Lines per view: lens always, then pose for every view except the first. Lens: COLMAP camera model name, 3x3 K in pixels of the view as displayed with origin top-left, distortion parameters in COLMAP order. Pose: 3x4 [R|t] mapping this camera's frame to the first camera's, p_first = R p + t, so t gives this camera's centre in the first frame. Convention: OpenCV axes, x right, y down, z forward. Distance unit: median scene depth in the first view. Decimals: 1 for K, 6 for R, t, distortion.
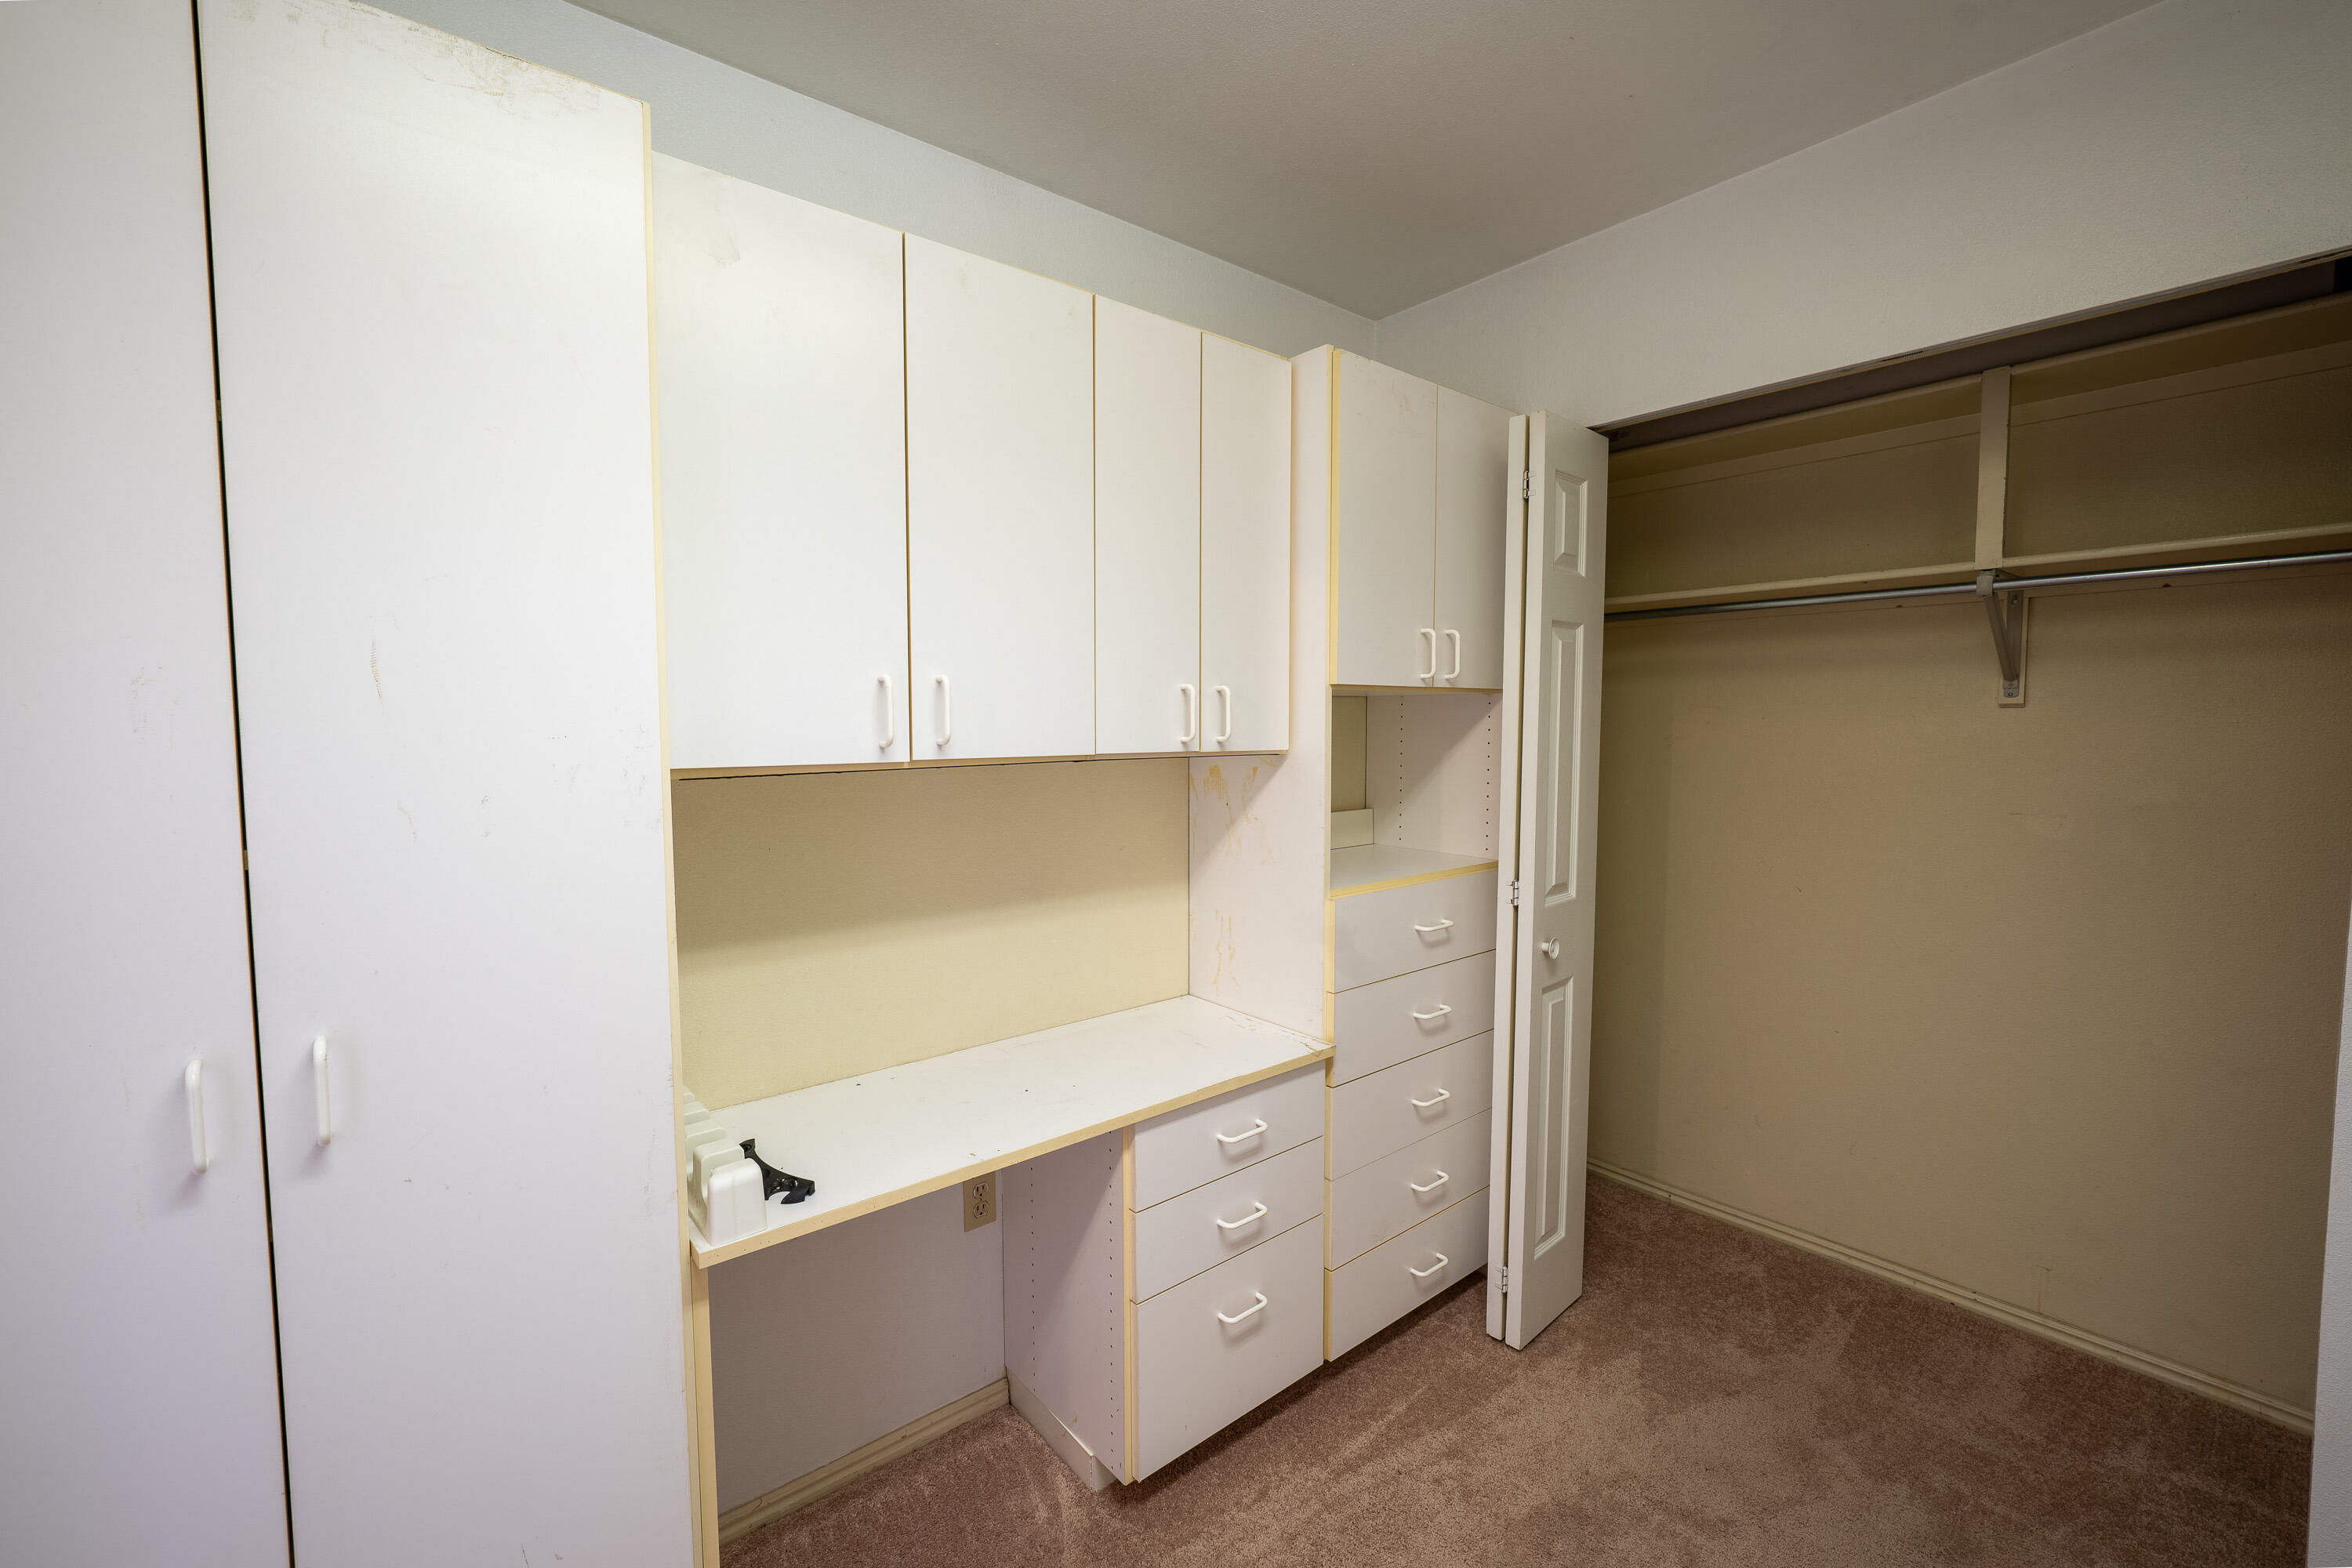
lens RADIAL K [[969.0, 0, 1174.9], [0, 969.0, 778.7], [0, 0, 1]] dist [-0.009833, 0.003473]
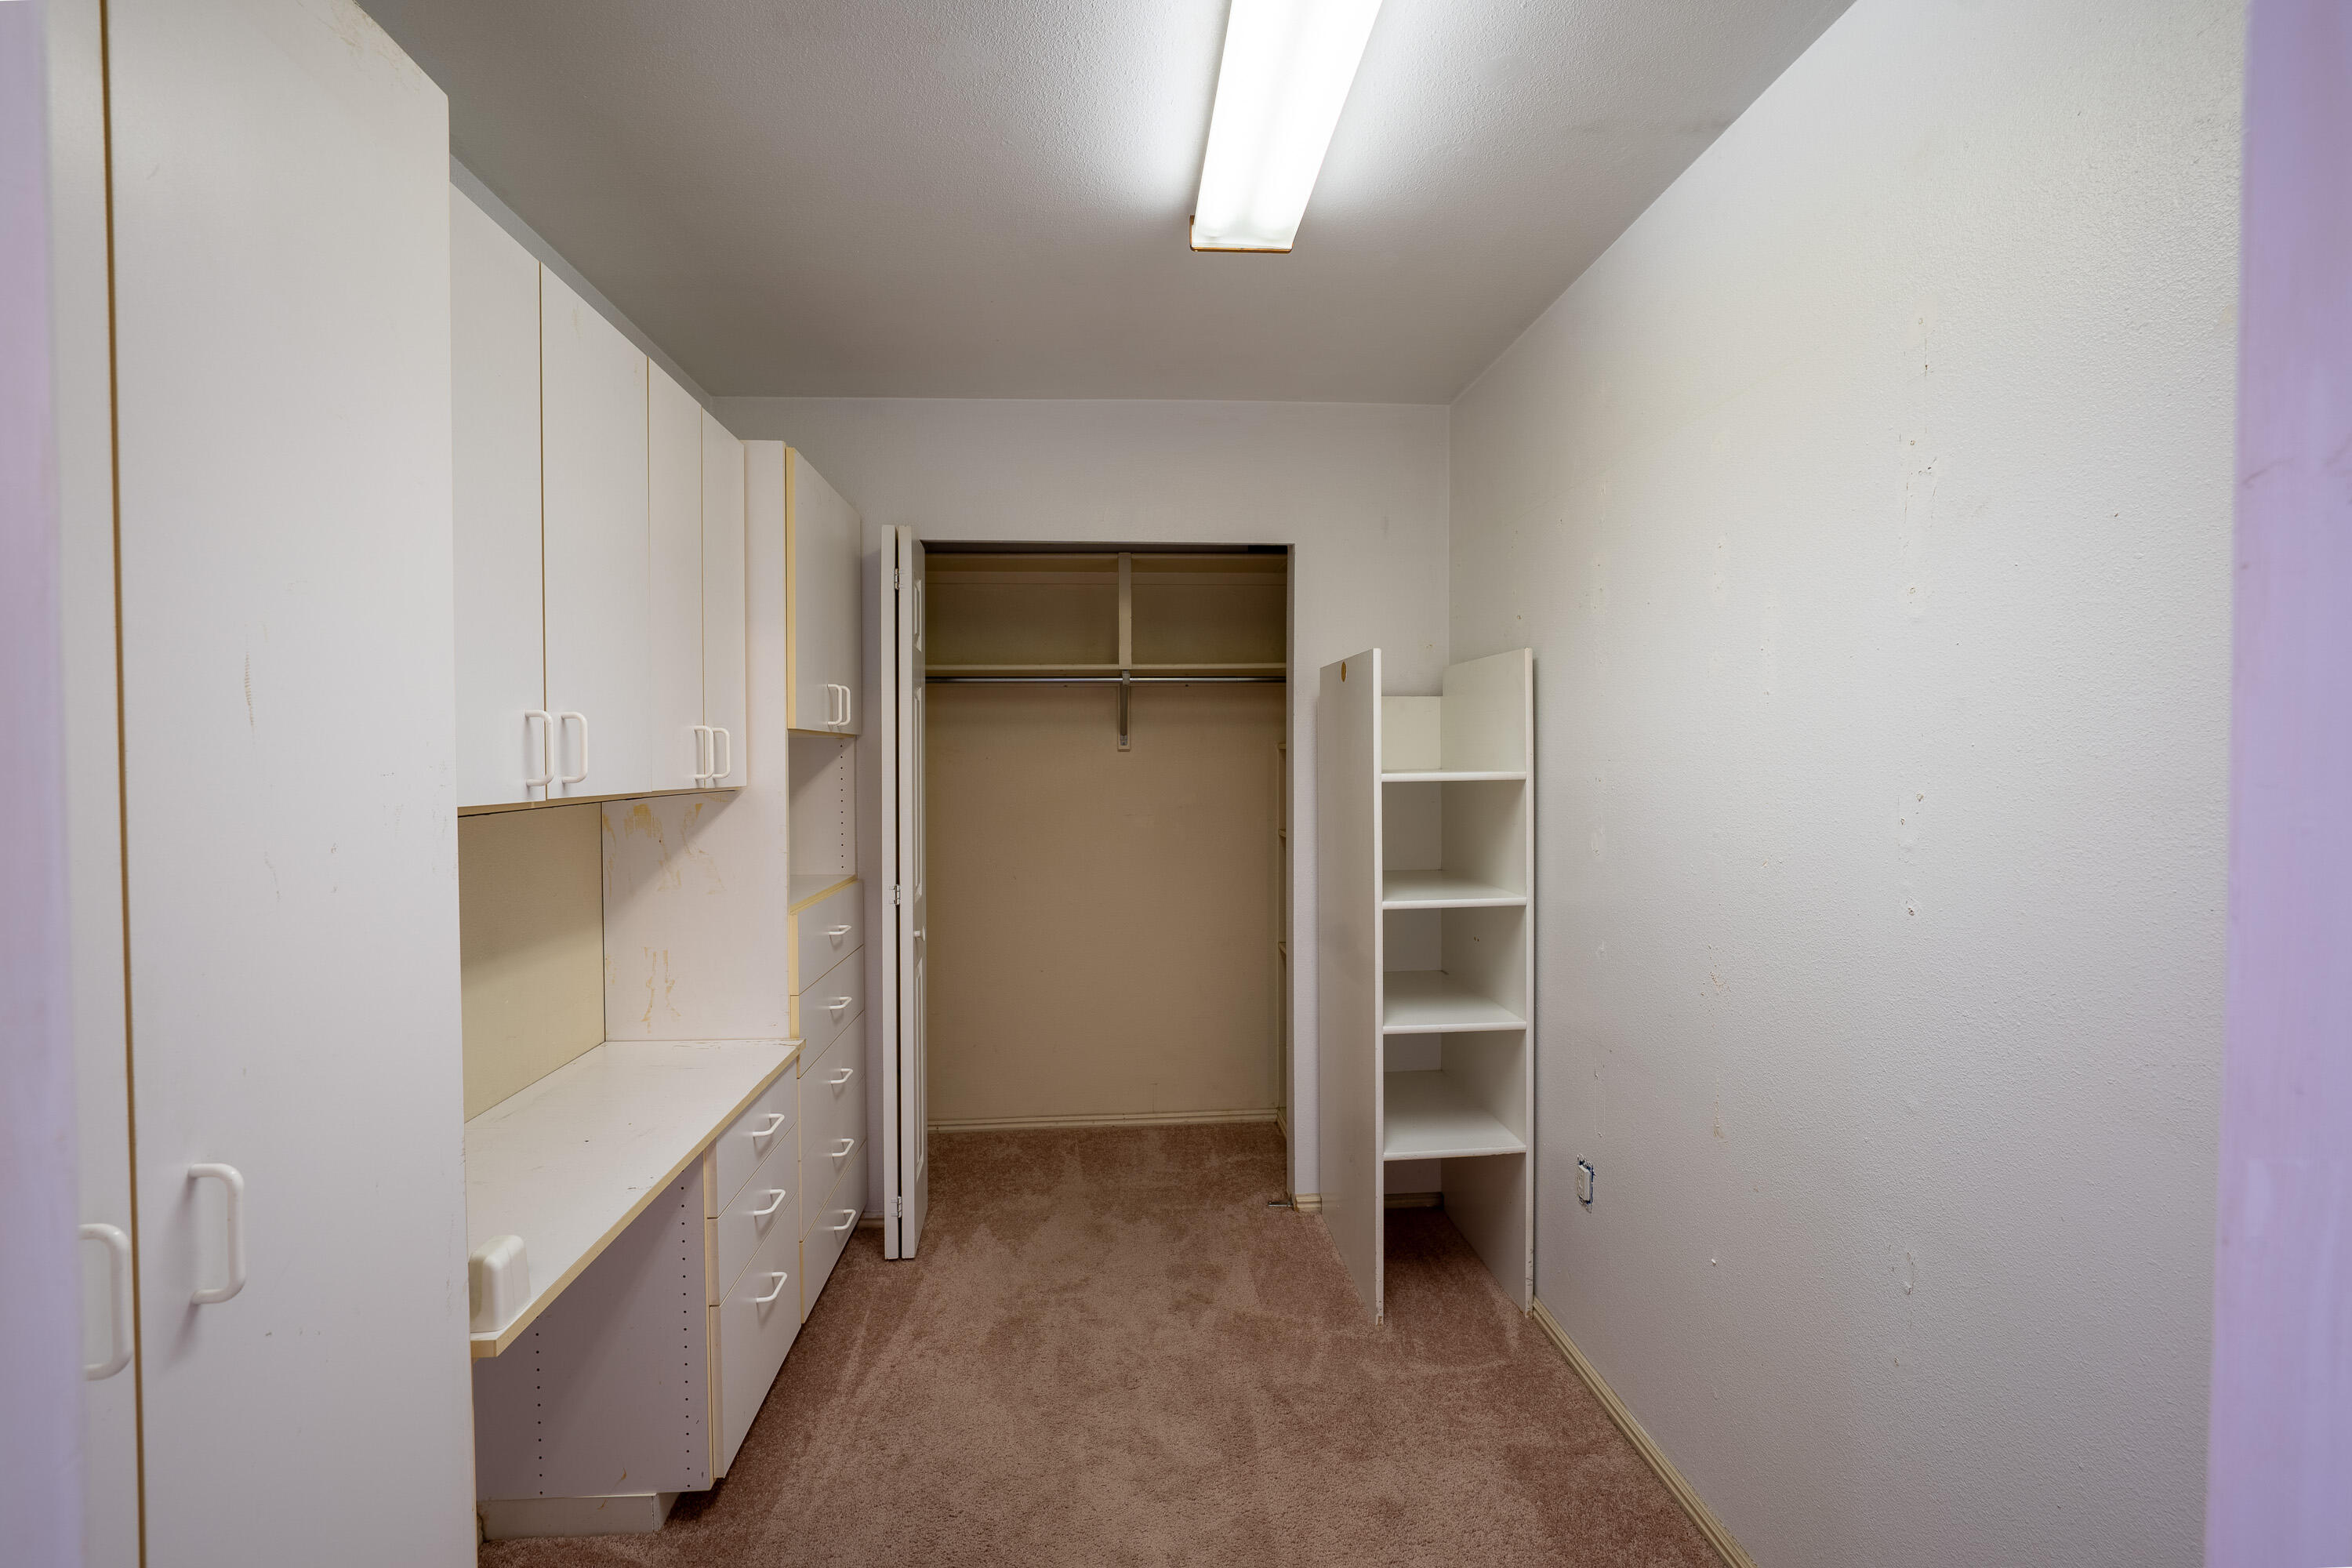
lens RADIAL K [[969.0, 0, 1165.1], [0, 969.0, 782.4], [0, 0, 1]] dist [-0.009833, 0.003473]
pose [[0.588325, -0.020528, 0.808364, -0.485529], [0.054918, 0.998384, -0.014615, 0.008359], [-0.806757, 0.052992, 0.588502, -0.043202]]
